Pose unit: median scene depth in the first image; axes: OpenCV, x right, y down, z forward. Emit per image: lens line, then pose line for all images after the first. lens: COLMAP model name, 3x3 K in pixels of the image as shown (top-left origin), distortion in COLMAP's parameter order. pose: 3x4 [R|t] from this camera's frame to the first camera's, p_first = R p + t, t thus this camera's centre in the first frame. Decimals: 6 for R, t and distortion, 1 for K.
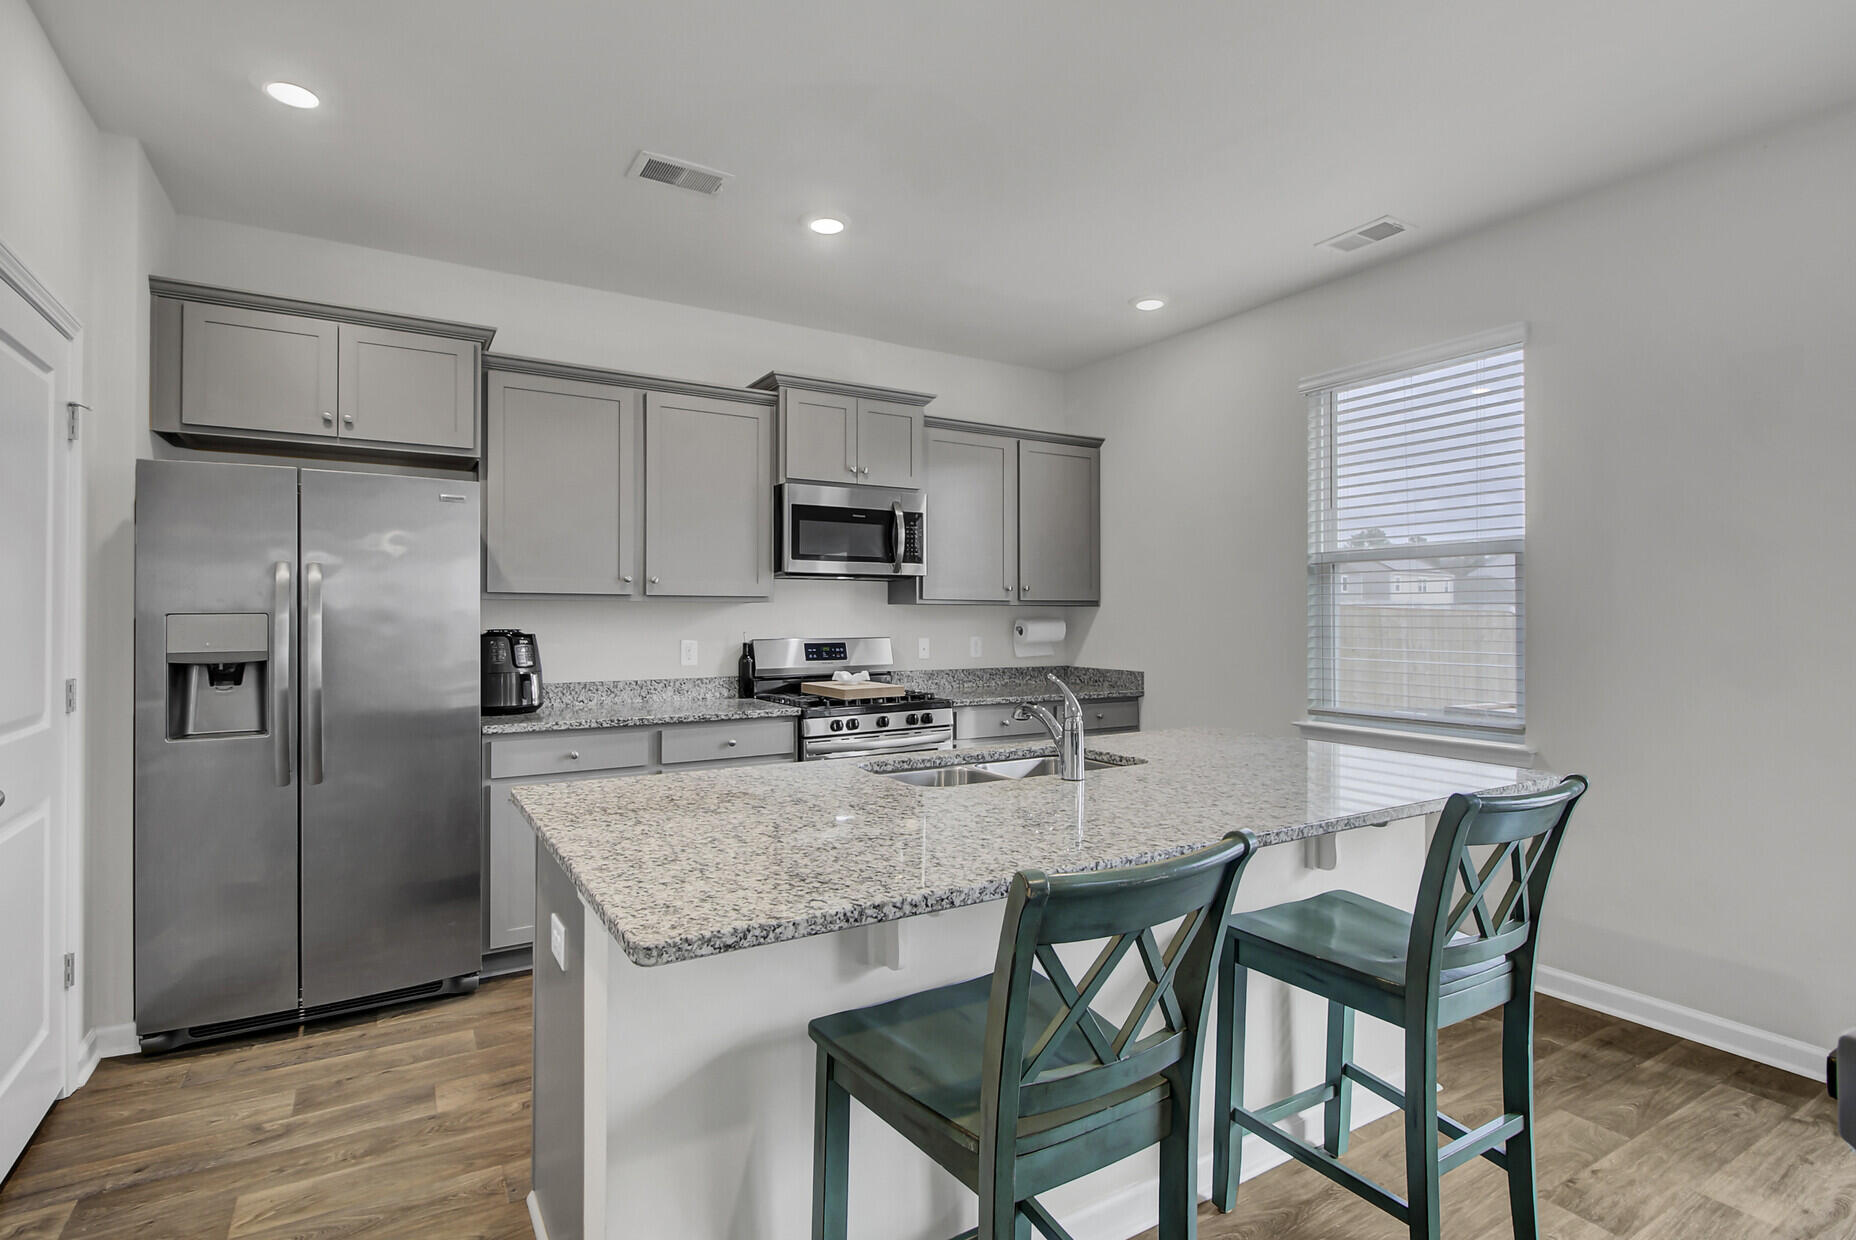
lens RADIAL K [[885.8, 0, 893.0], [0, 885.8, 621.1], [0, 0, 1]] dist [-0.001140, -0.007505]
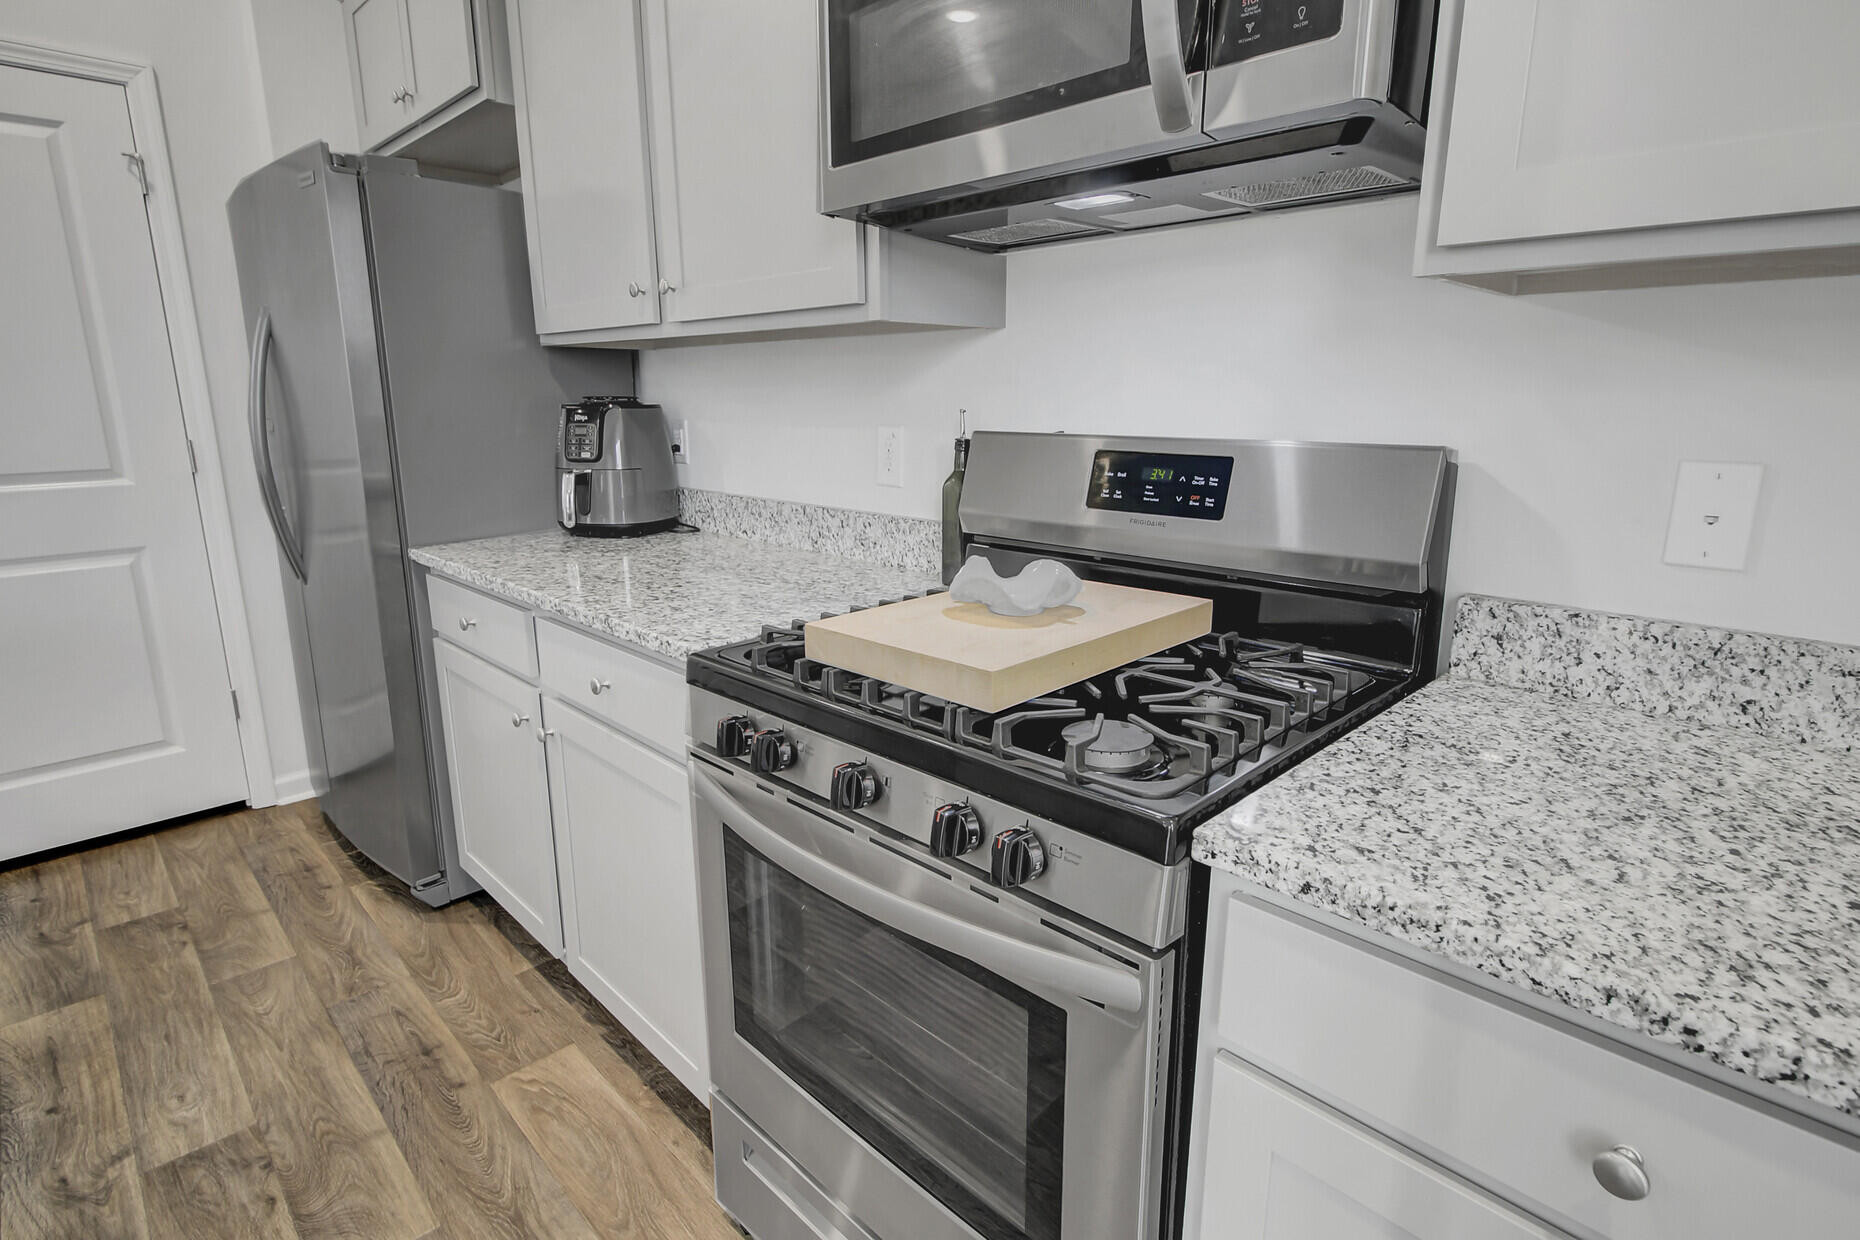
lens RADIAL K [[945.6, 0, 919.2], [0, 945.6, 591.4], [0, 0, 1]] dist [0.002547, -0.004565]
pose [[0.248722, 0.204202, -0.946805, 0.231461], [-0.000194, 0.977534, 0.210778, 0.004151], [0.968575, -0.052241, 0.243174, 0.946569]]
